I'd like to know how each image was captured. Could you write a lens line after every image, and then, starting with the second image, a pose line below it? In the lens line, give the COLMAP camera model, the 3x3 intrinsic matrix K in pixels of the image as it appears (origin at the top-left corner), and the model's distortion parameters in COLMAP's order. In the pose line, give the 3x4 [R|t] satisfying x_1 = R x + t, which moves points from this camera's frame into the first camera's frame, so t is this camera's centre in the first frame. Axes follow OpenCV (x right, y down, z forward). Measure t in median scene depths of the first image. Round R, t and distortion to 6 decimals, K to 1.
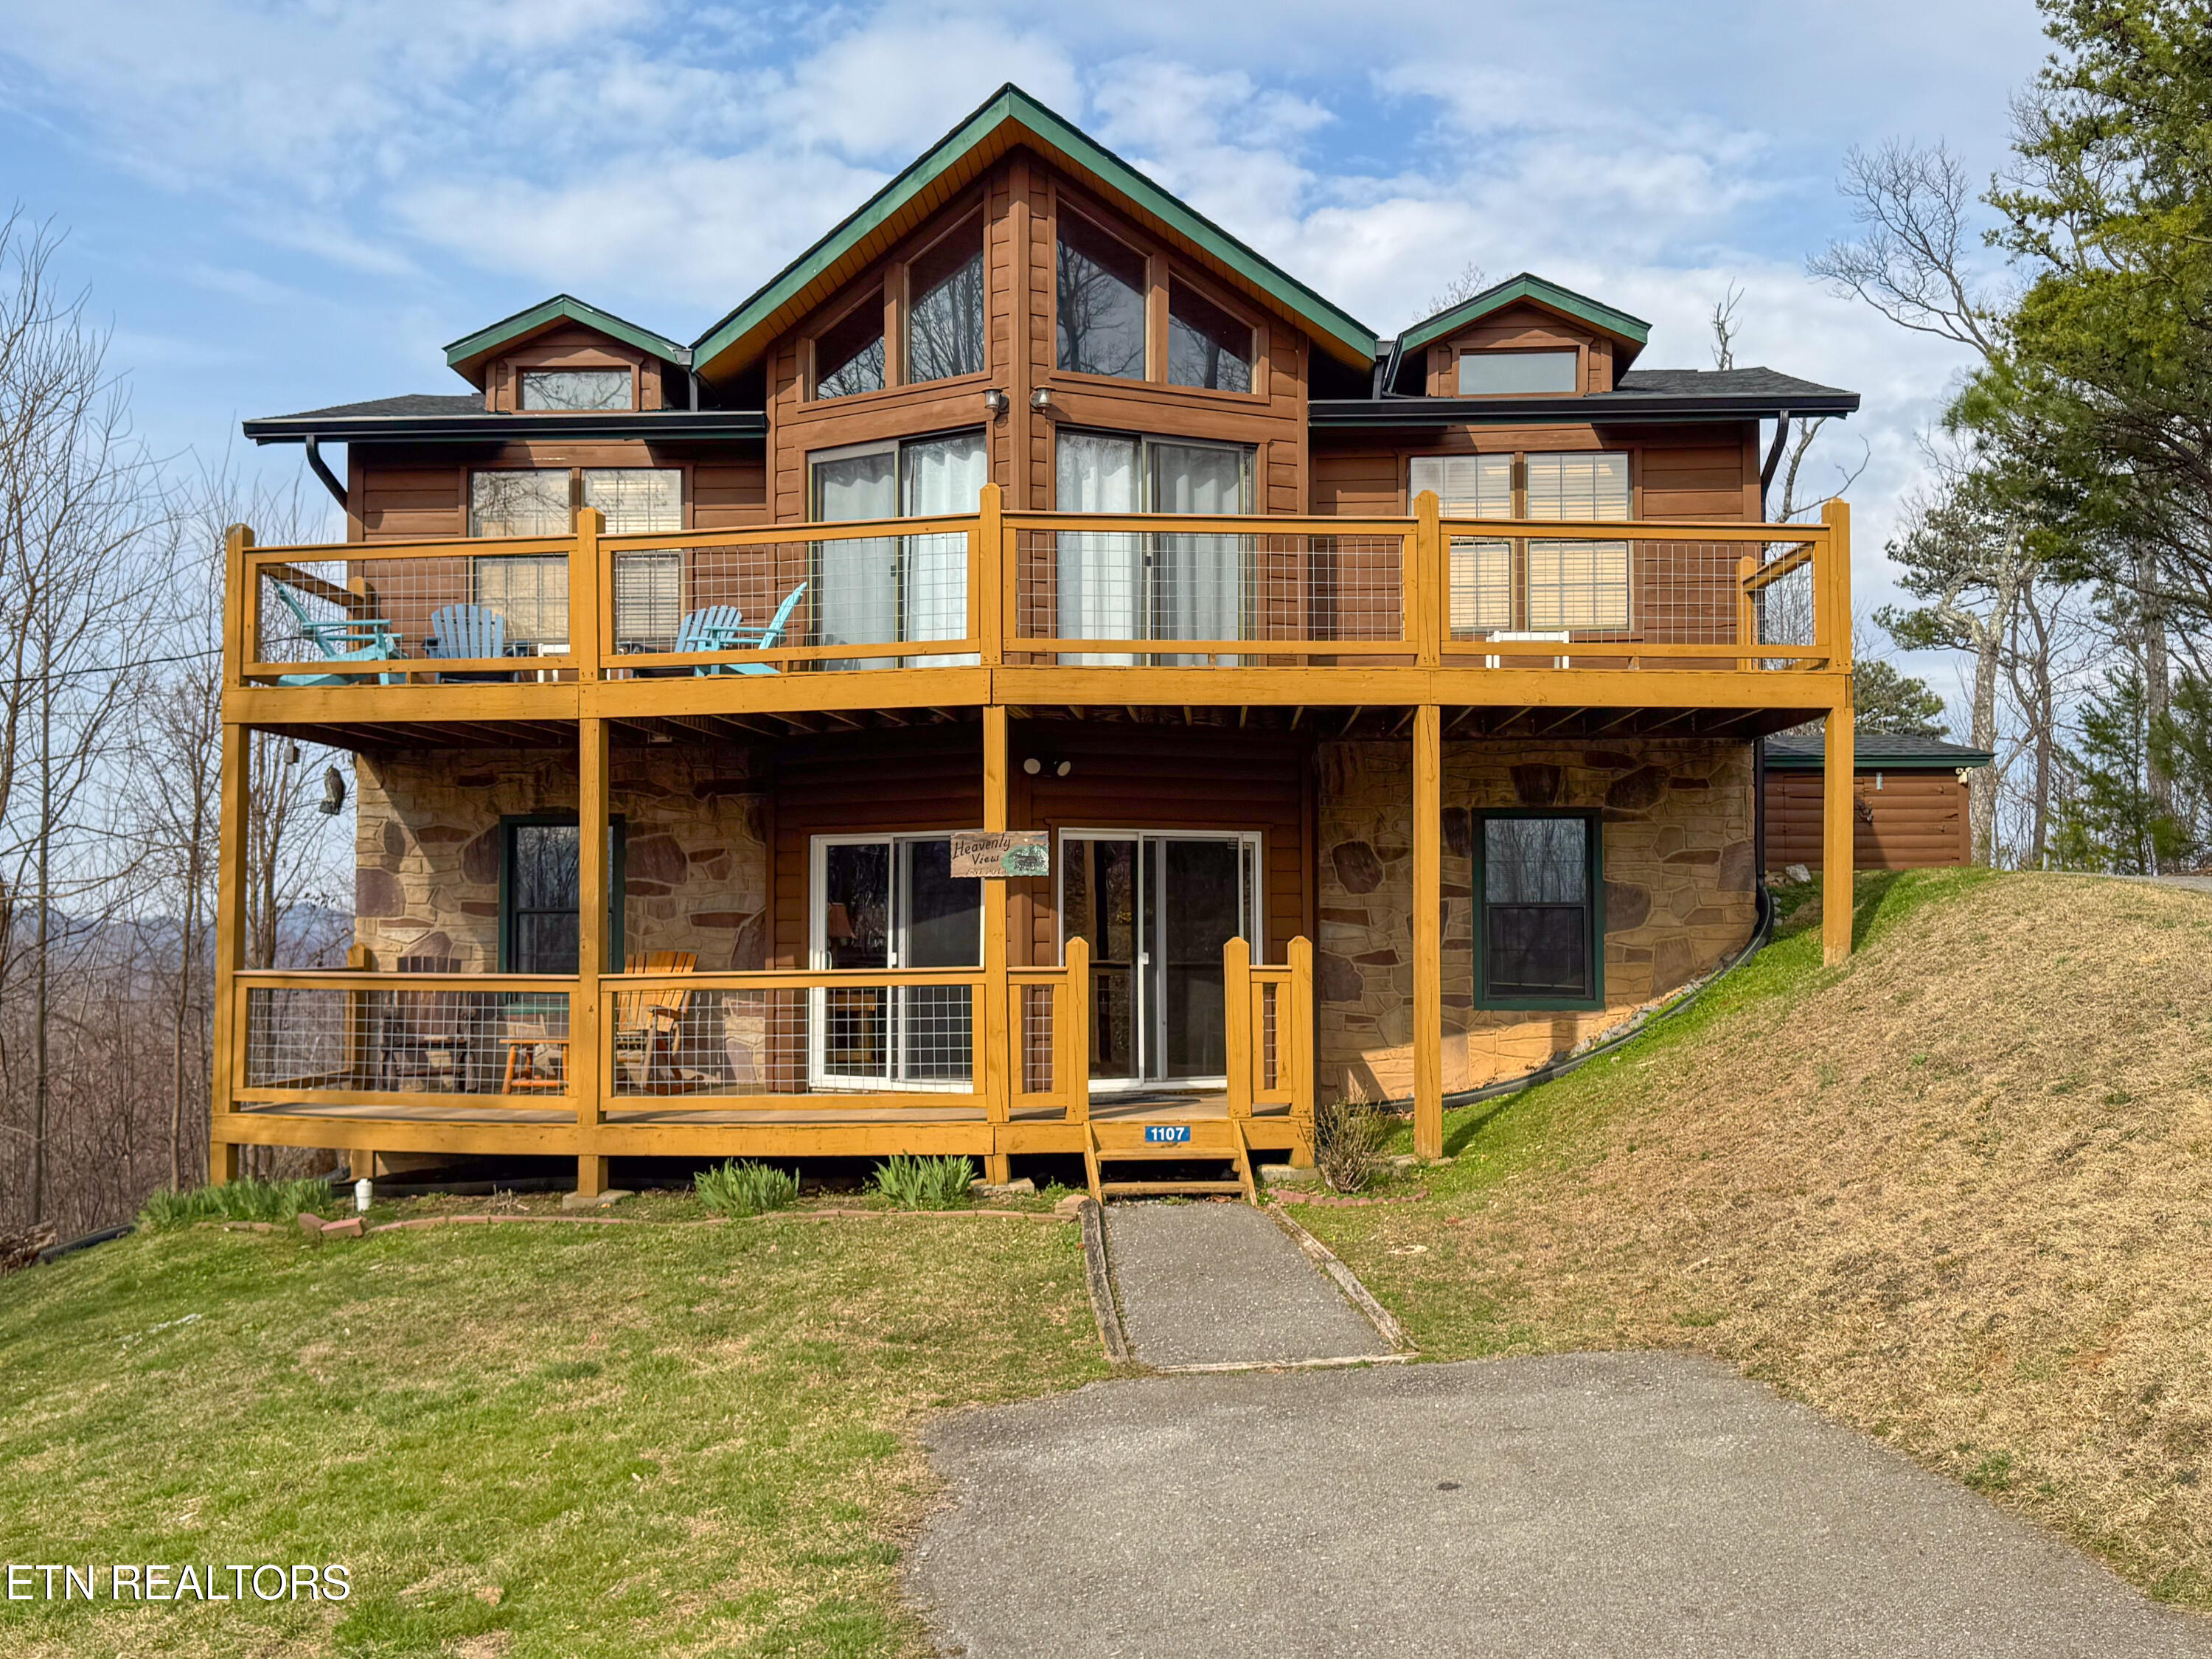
lens RADIAL K [[2133.6, 0, 1115.3], [0, 2133.6, 843.2], [0, 0, 1]] dist [0.146110, -0.292926]
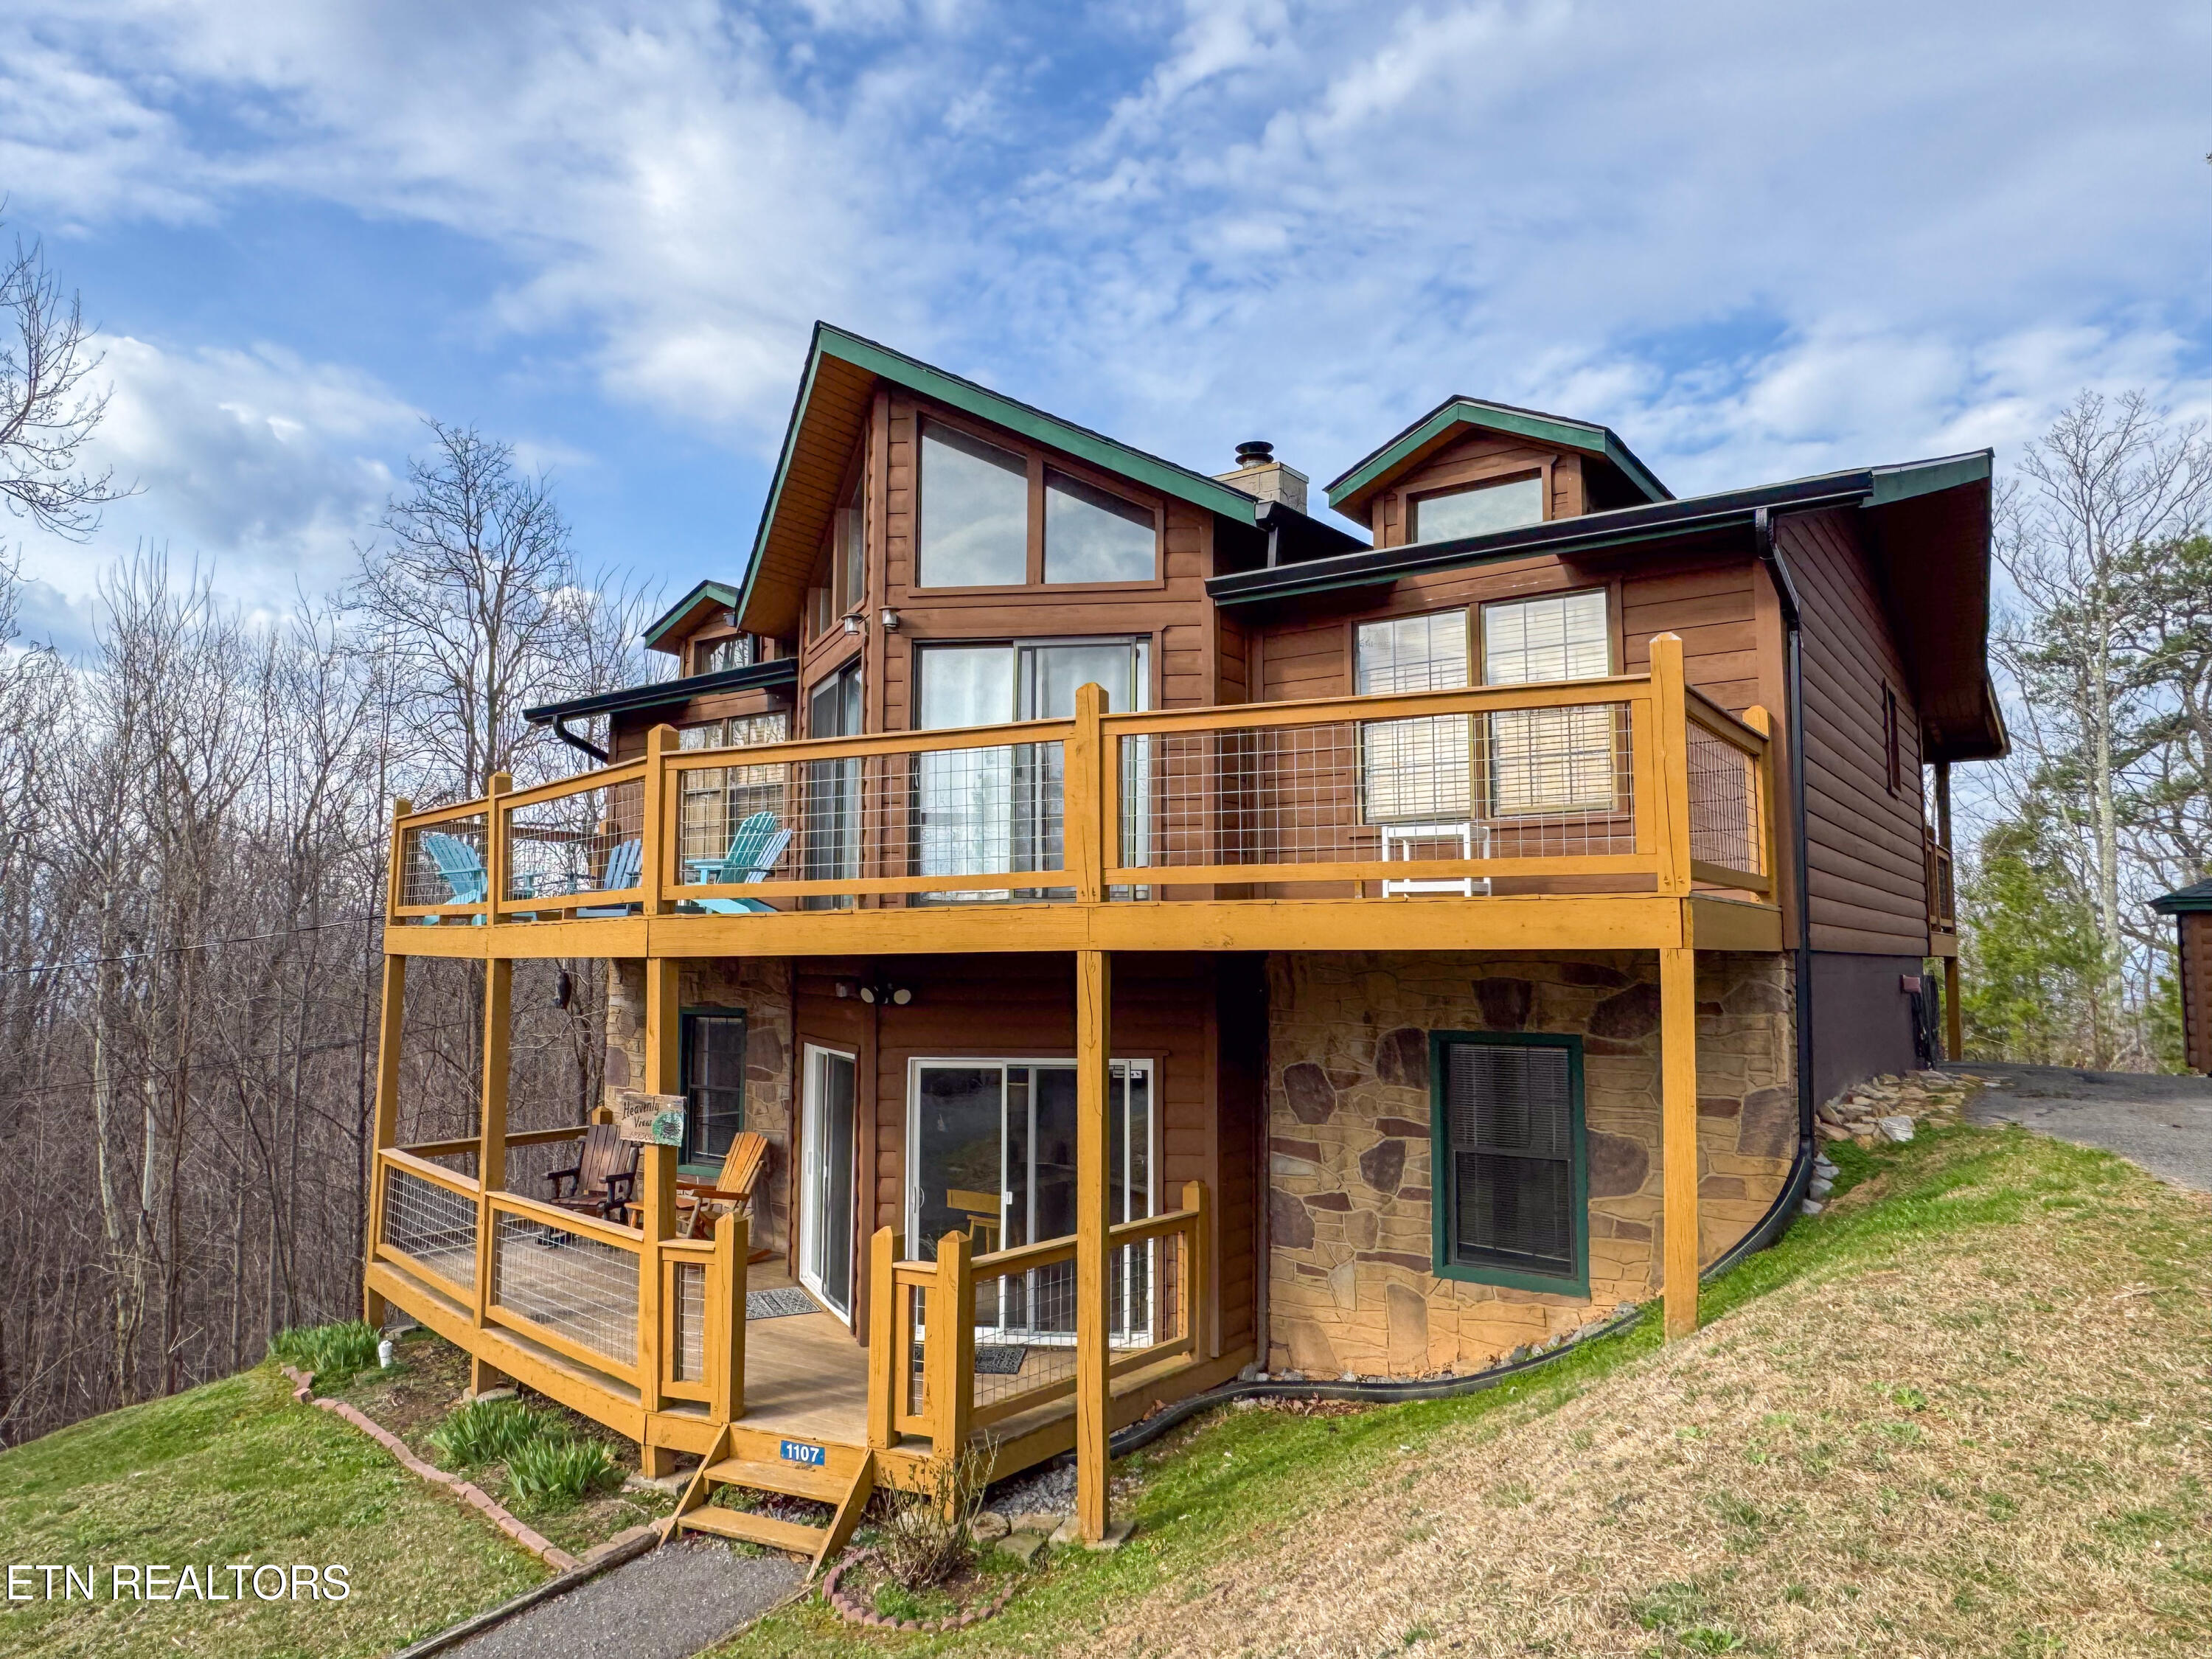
lens RADIAL K [[1418.4, 0, 1105.4], [0, 1418.4, 828.6], [0, 0, 1]] dist [-0.002685, -0.001136]
pose [[0.838438, -0.045546, -0.543090, 0.378112], [0.019557, 0.998374, -0.053536, -0.070260], [0.544646, 0.034265, 0.837966, 0.482016]]
